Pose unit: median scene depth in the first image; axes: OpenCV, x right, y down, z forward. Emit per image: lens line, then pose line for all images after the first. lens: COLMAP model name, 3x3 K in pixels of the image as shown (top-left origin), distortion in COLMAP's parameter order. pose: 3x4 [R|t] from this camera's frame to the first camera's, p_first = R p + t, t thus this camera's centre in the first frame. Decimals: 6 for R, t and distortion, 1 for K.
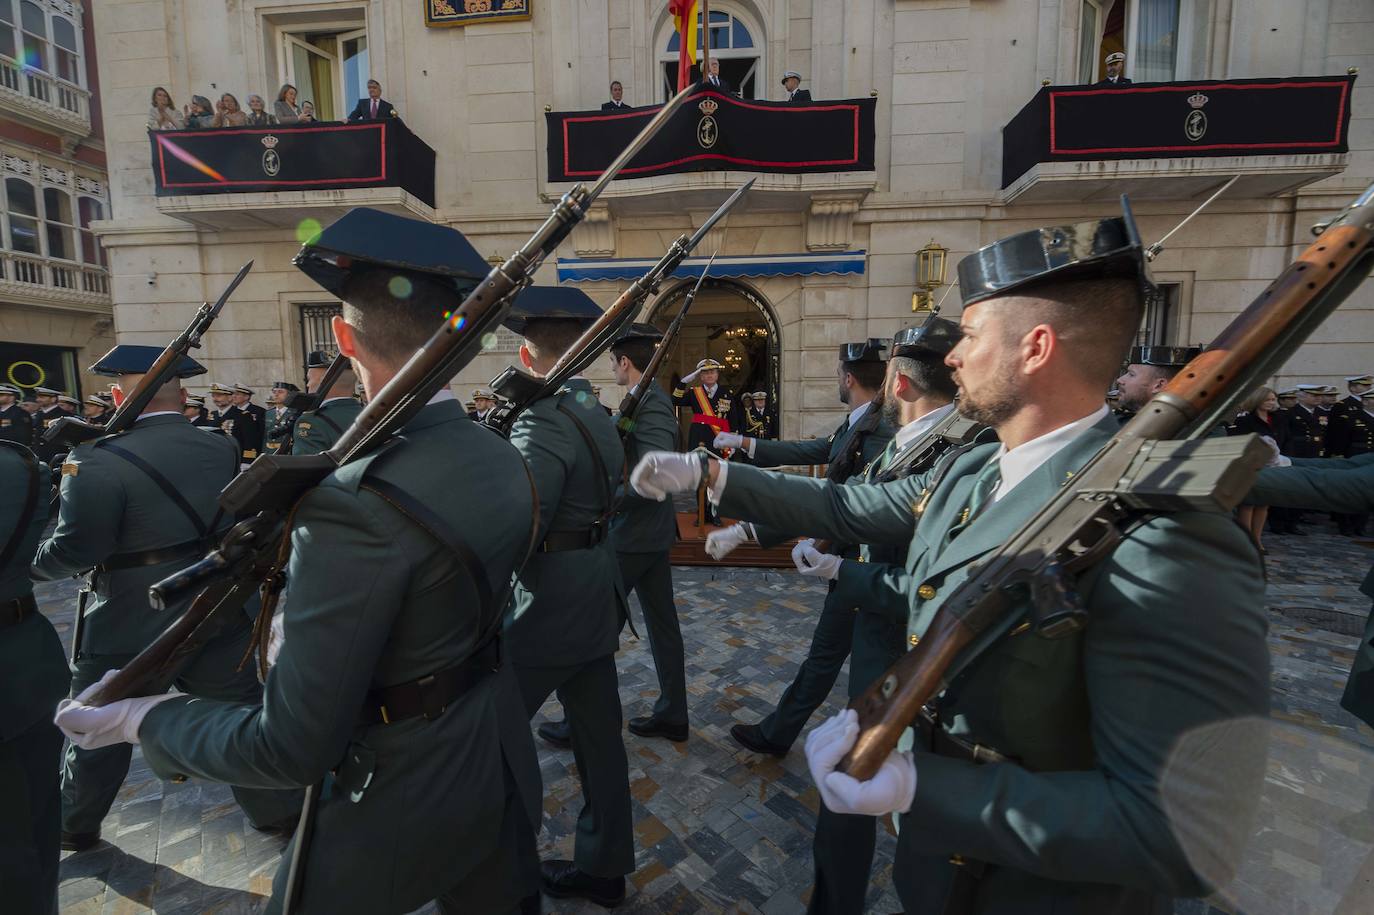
lens RADIAL K [[551.9, 0, 686.9], [0, 551.9, 460.8], [0, 0, 1]] dist [0.002213, -0.003622]
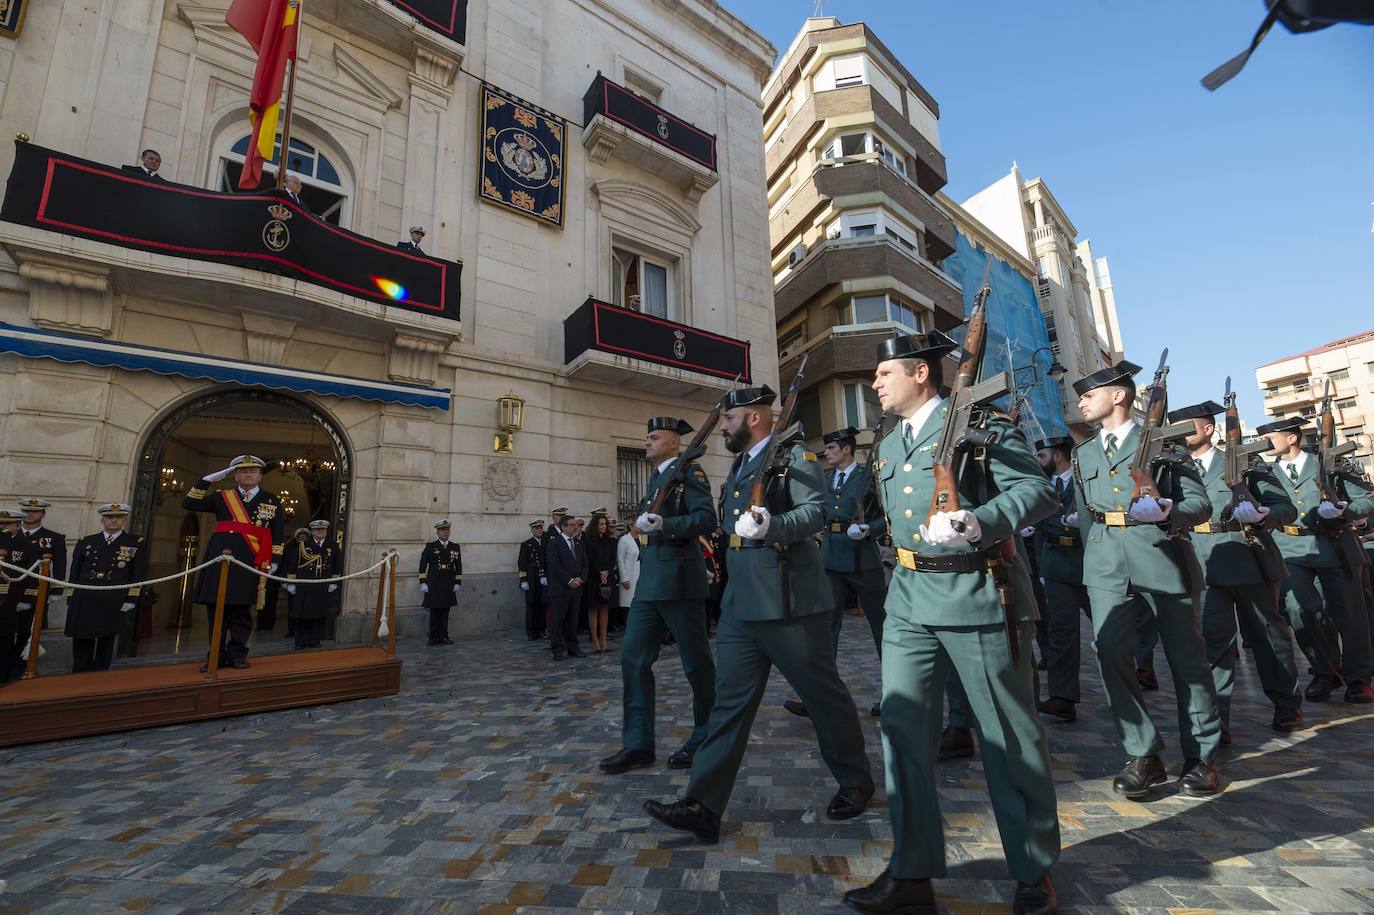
lens RADIAL K [[551.9, 0, 688.4], [0, 551.9, 461.5], [0, 0, 1]] dist [0.002213, -0.003622]
pose [[0.758756, 0.101880, 0.643358, 0.004250], [0.093644, 0.960371, -0.262522, 0.071255], [-0.644608, 0.259437, 0.719147, -0.016824]]
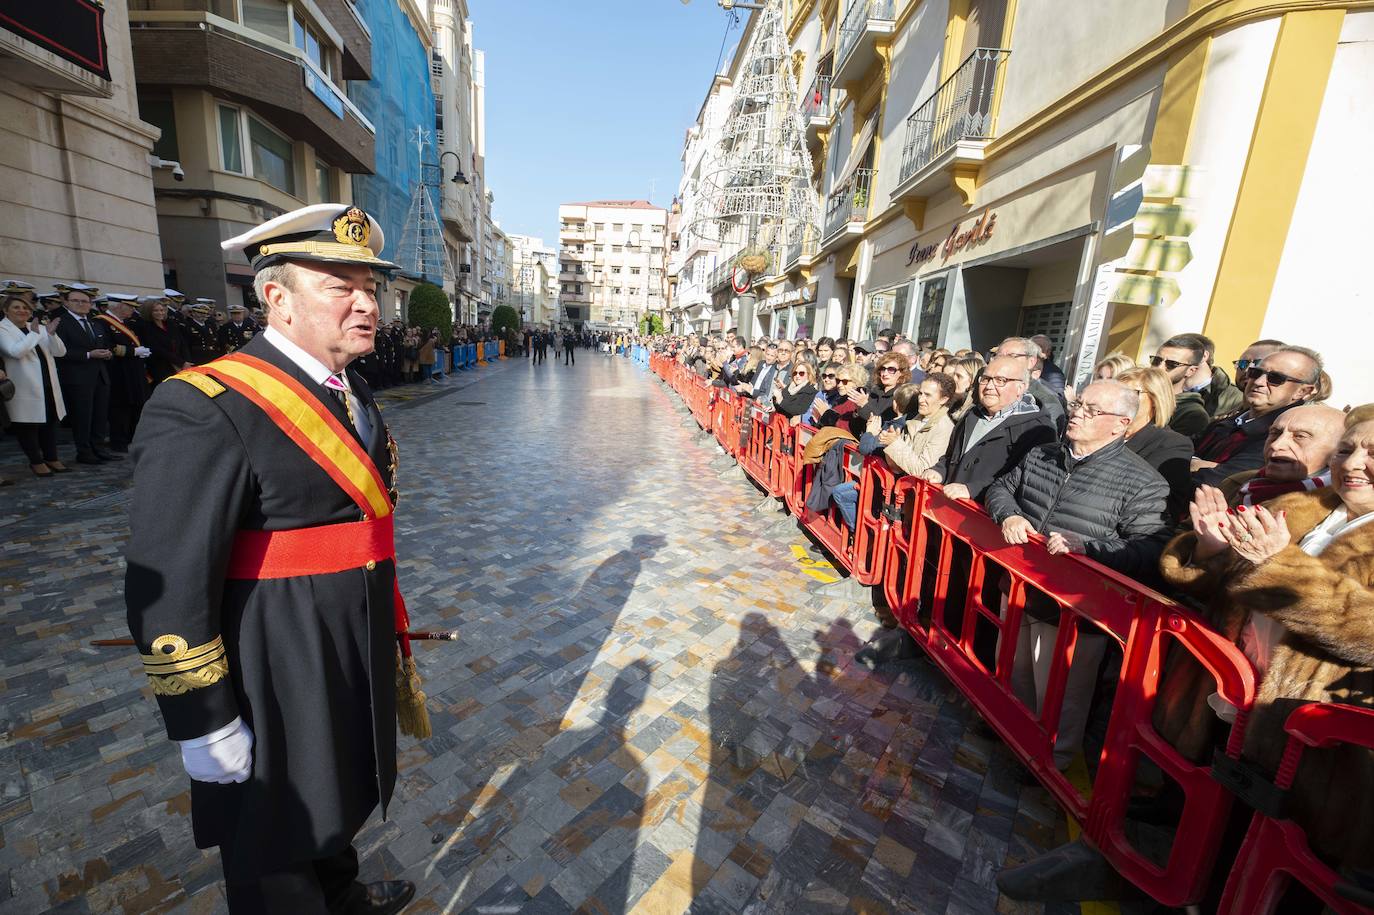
lens RADIAL K [[551.9, 0, 687.0], [0, 551.9, 462.1], [0, 0, 1]] dist [0.002213, -0.003622]
pose [[-0.207506, -0.211282, 0.955145, -0.239799], [0.033534, 0.974287, 0.222801, -0.012556], [-0.977659, 0.078262, -0.195085, 0.108993]]
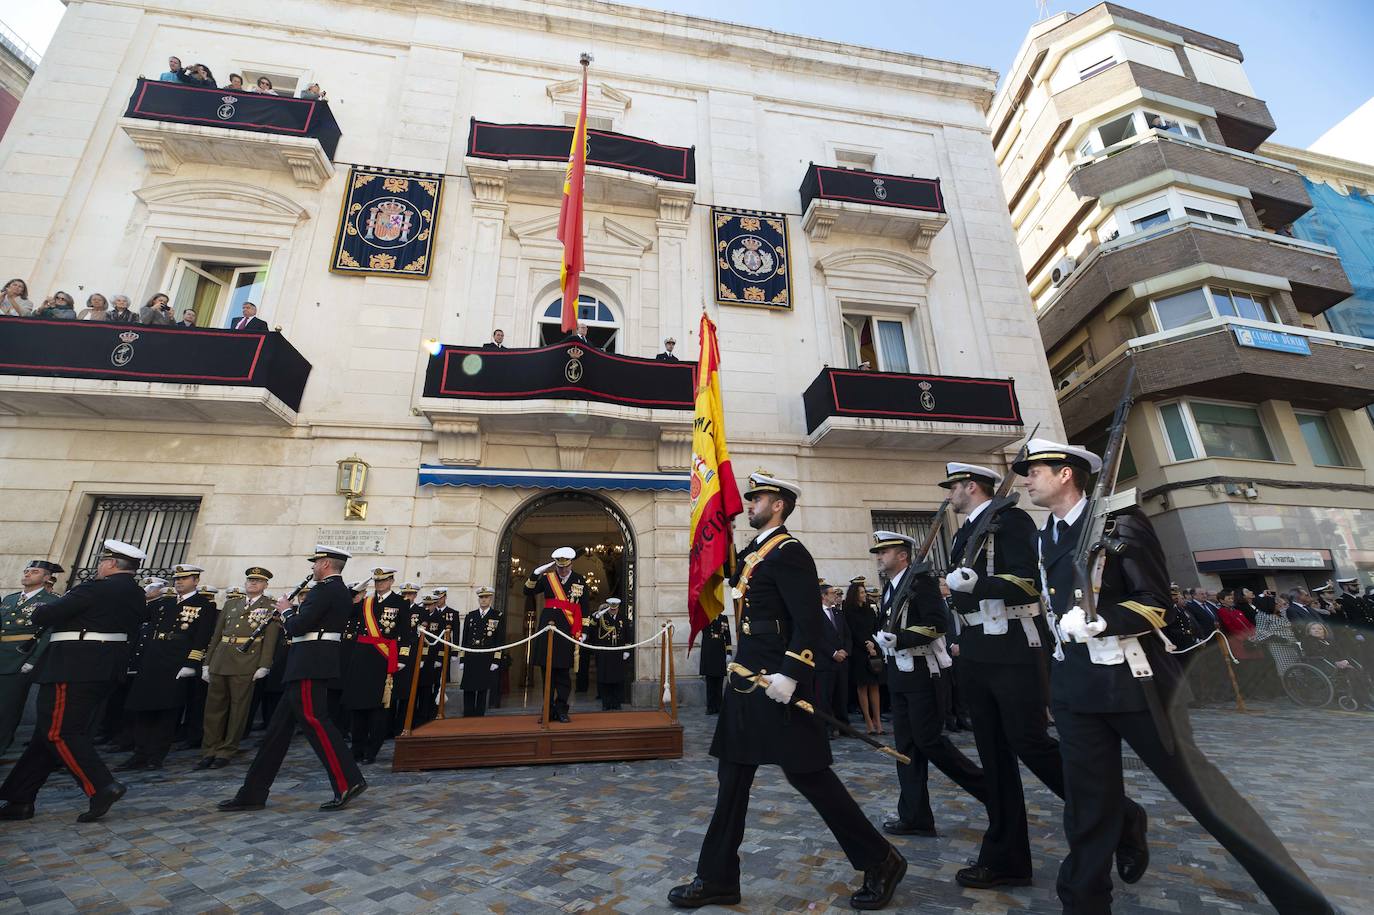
lens RADIAL K [[551.9, 0, 687.0], [0, 551.9, 460.1], [0, 0, 1]] dist [0.002213, -0.003622]
pose [[0.970546, 0.064126, 0.232225, 0.008846], [0.038645, 0.910004, -0.412795, 0.075633], [-0.237797, 0.409611, 0.880722, -0.029846]]
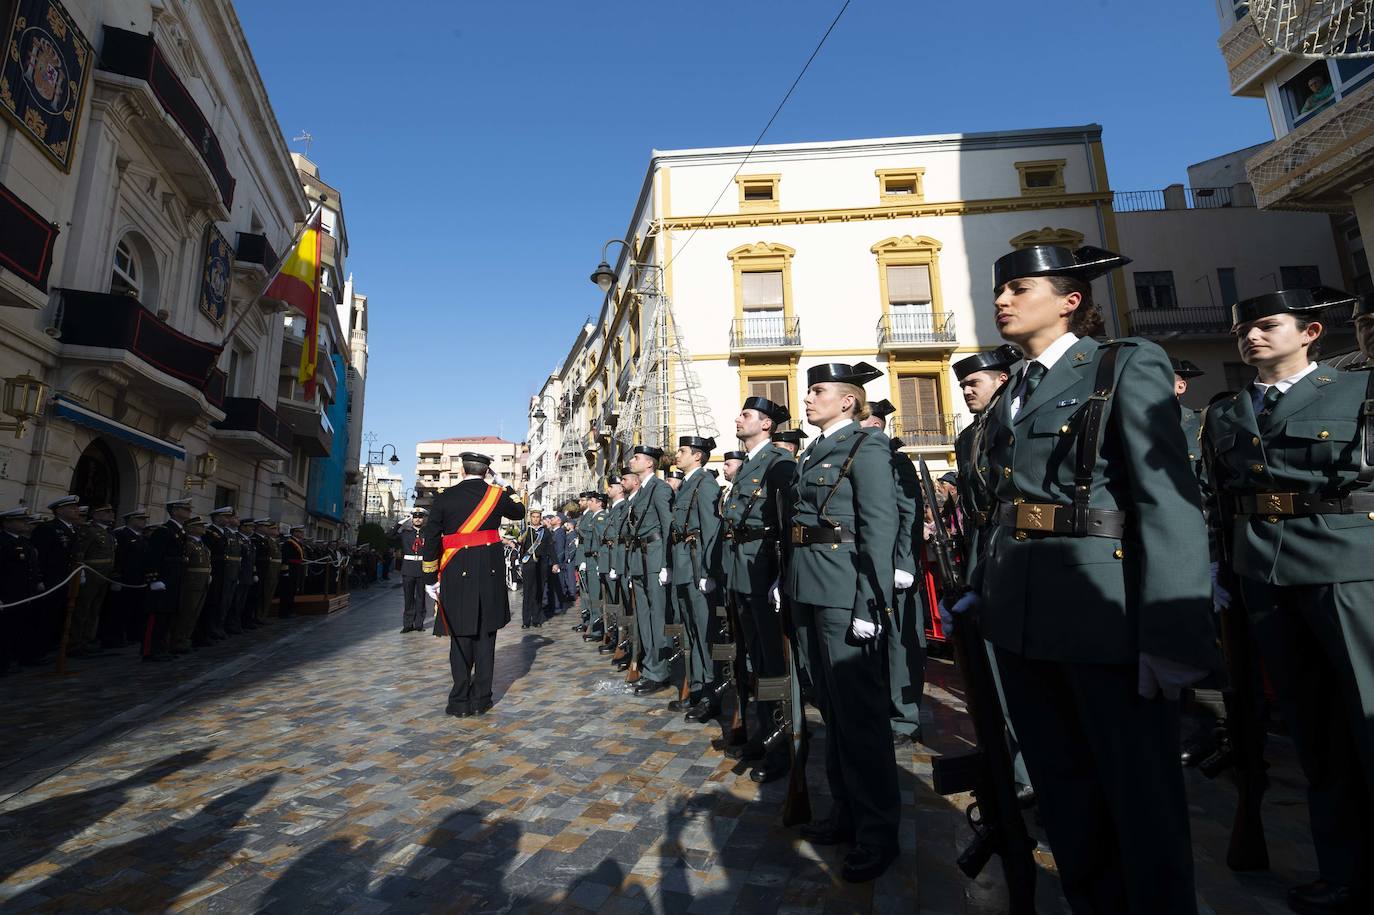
lens RADIAL K [[551.9, 0, 709.7], [0, 551.9, 457.7], [0, 0, 1]] dist [0.002213, -0.003622]
pose [[-0.489994, 0.162936, 0.856363, -1.831302], [0.119875, 0.985638, -0.118942, 0.020933], [-0.863444, 0.044376, -0.502489, 0.504458]]
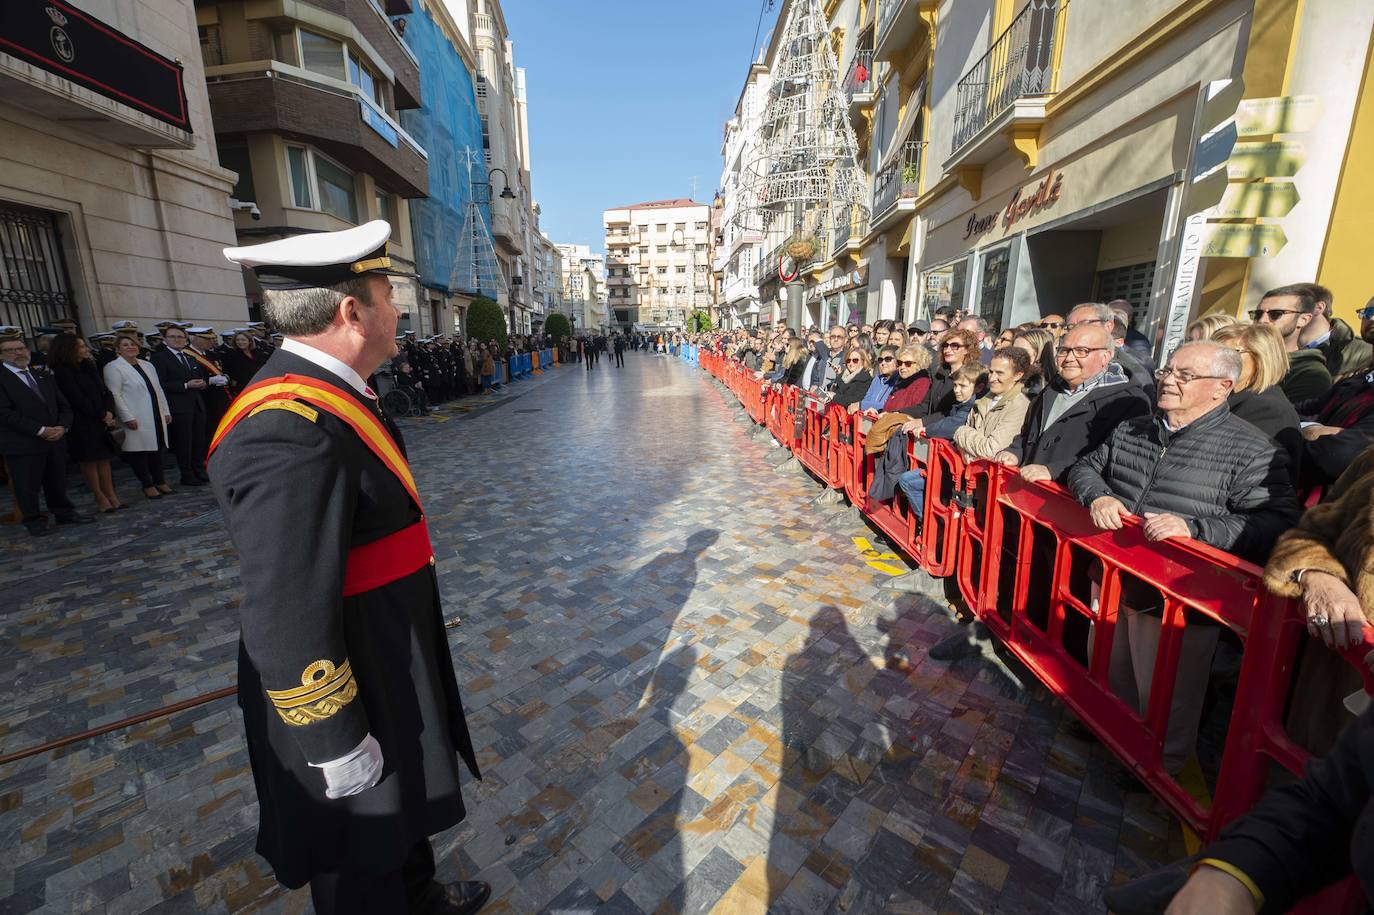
lens RADIAL K [[551.9, 0, 686.8], [0, 551.9, 462.0], [0, 0, 1]] dist [0.002213, -0.003622]
pose [[-0.121511, -0.208513, 0.970442, -0.233719], [0.103061, 0.969752, 0.221269, -0.010180], [-0.987225, 0.126901, -0.096346, 0.107196]]
